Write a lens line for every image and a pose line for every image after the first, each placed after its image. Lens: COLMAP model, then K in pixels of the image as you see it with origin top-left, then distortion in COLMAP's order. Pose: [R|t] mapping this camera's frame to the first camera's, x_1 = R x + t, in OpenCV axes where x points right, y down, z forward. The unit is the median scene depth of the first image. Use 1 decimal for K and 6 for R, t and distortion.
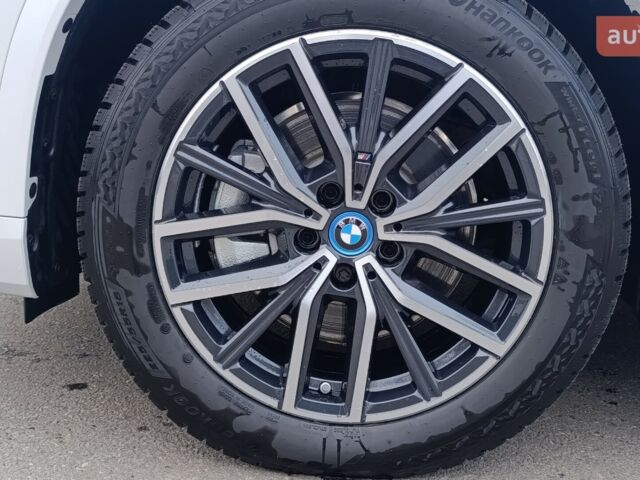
lens RADIAL K [[810.3, 0, 320.0], [0, 810.3, 240.0], [0, 0, 1]] dist [0.126377, -0.370940]
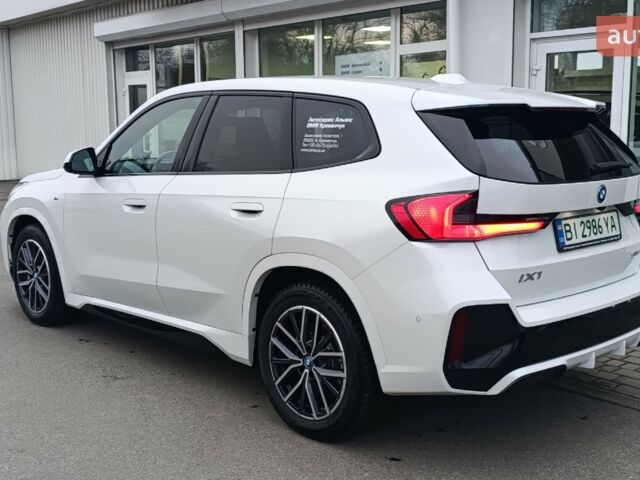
lens RADIAL K [[810.3, 0, 320.0], [0, 810.3, 240.0], [0, 0, 1]] dist [0.126377, -0.370940]
pose [[0.703785, 0.060878, -0.707800, 5.112260], [-0.107017, 0.994037, -0.020913, -0.329672], [0.702306, 0.090465, 0.706103, -1.487667]]
